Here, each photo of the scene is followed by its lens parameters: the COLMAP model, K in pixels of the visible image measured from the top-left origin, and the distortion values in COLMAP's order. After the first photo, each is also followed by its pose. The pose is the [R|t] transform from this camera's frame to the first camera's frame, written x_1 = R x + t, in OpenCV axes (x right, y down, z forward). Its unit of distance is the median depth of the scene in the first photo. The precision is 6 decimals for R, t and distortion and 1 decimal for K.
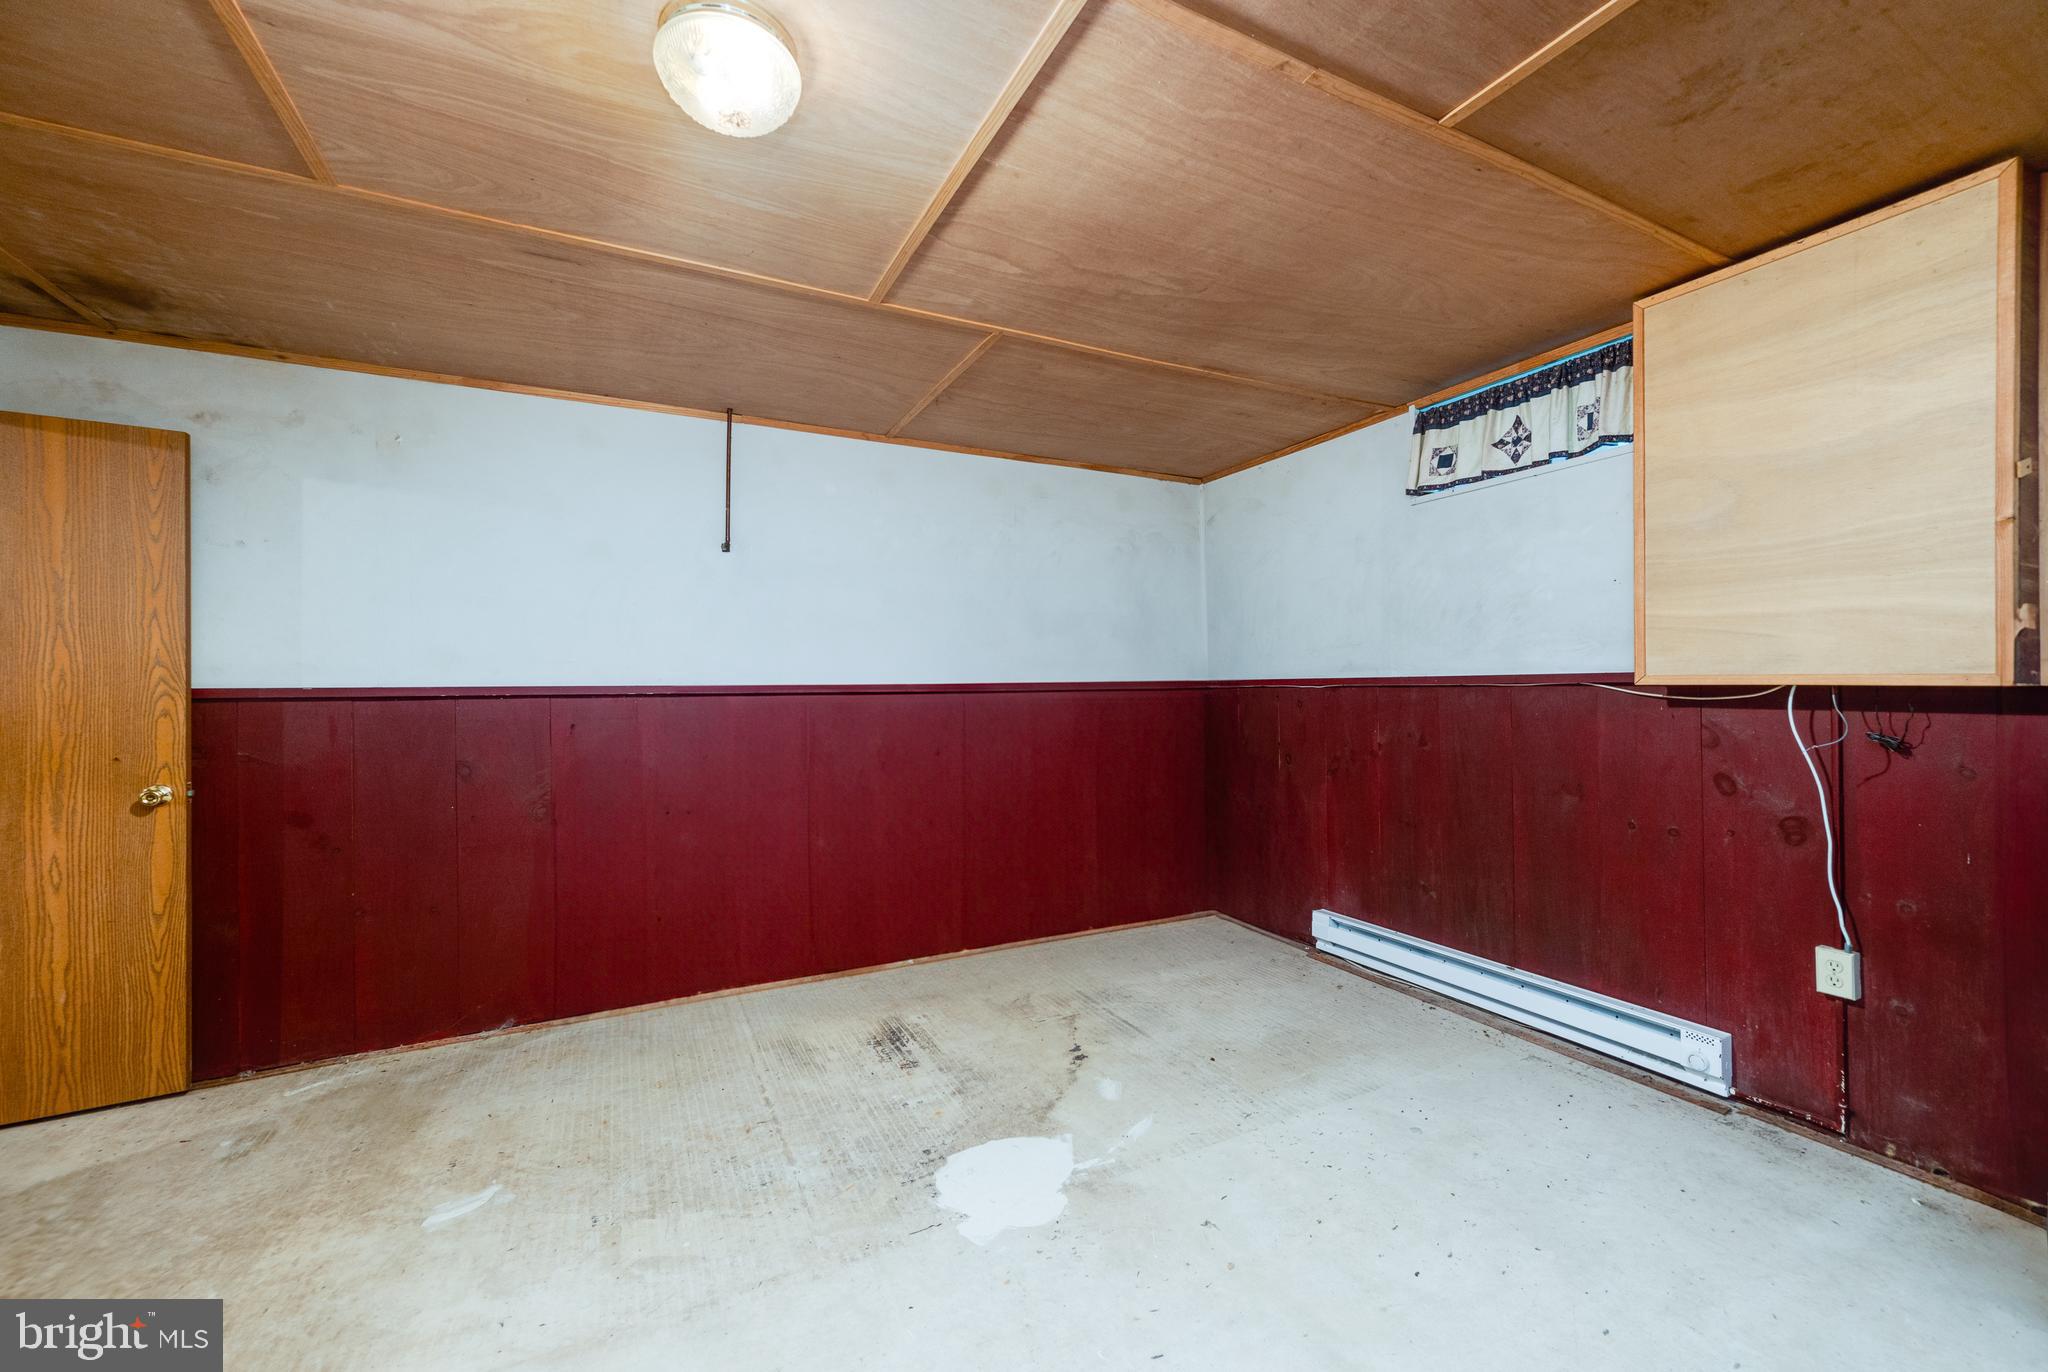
lens RADIAL K [[790.9, 0, 1024.0], [0, 790.9, 686.0], [0, 0, 1]] dist [0.002051, 0.000159]
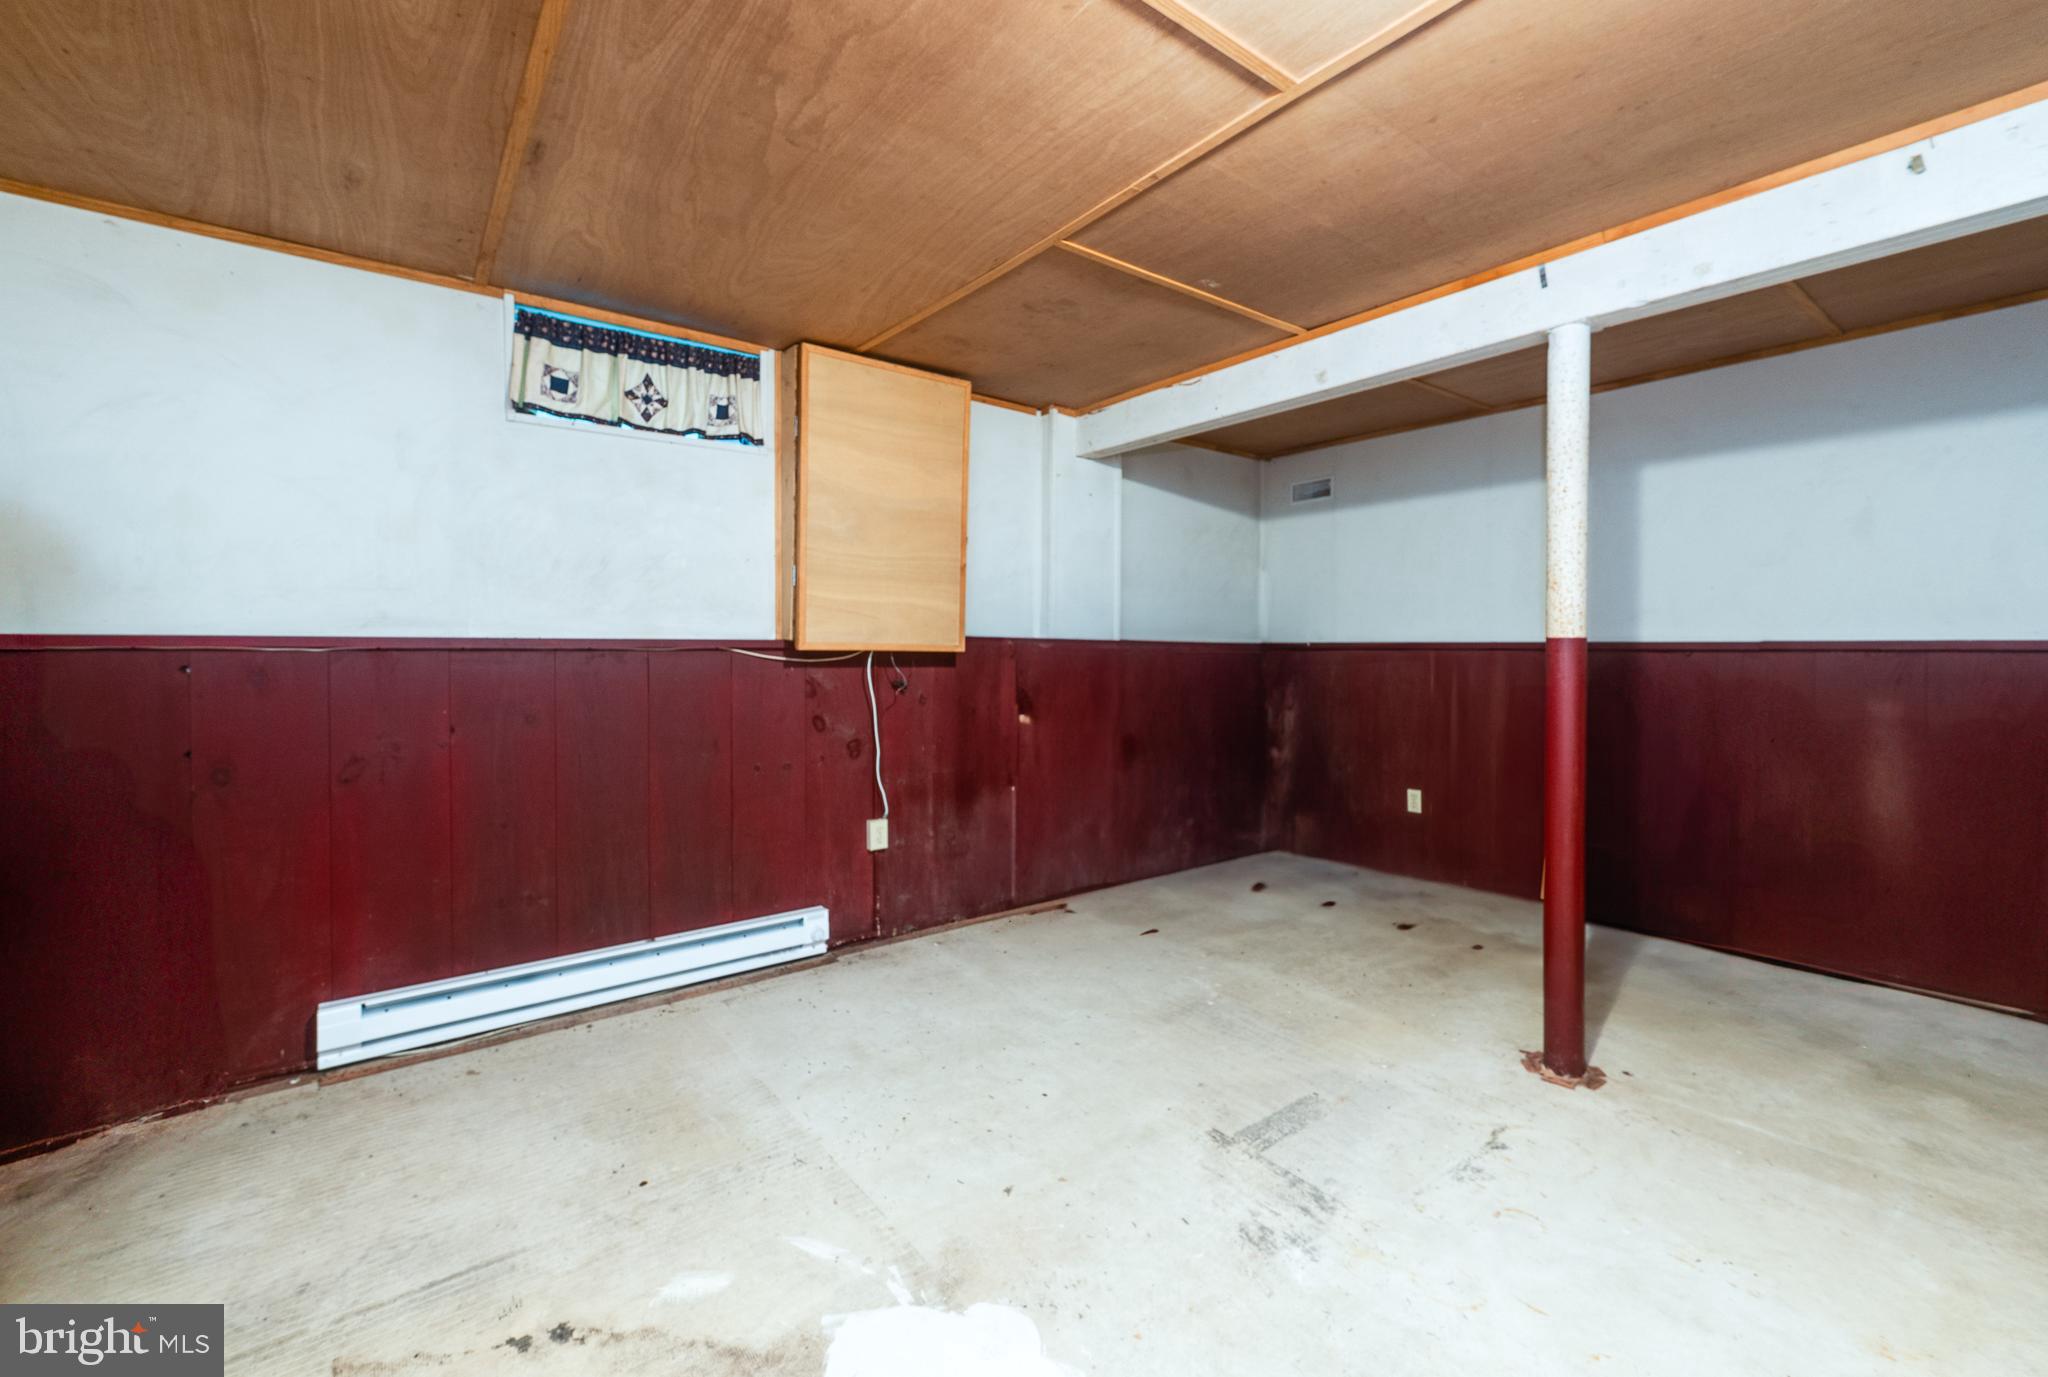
lens RADIAL K [[892.0, 0, 1033.4], [0, 892.0, 653.4], [0, 0, 1]] dist [0.002091, -0.000157]
pose [[-0.193912, 0.005292, 0.981005, -0.585302], [-0.000322, 0.999985, -0.005458, 0.010327], [-0.981019, -0.001374, -0.193908, 0.797426]]
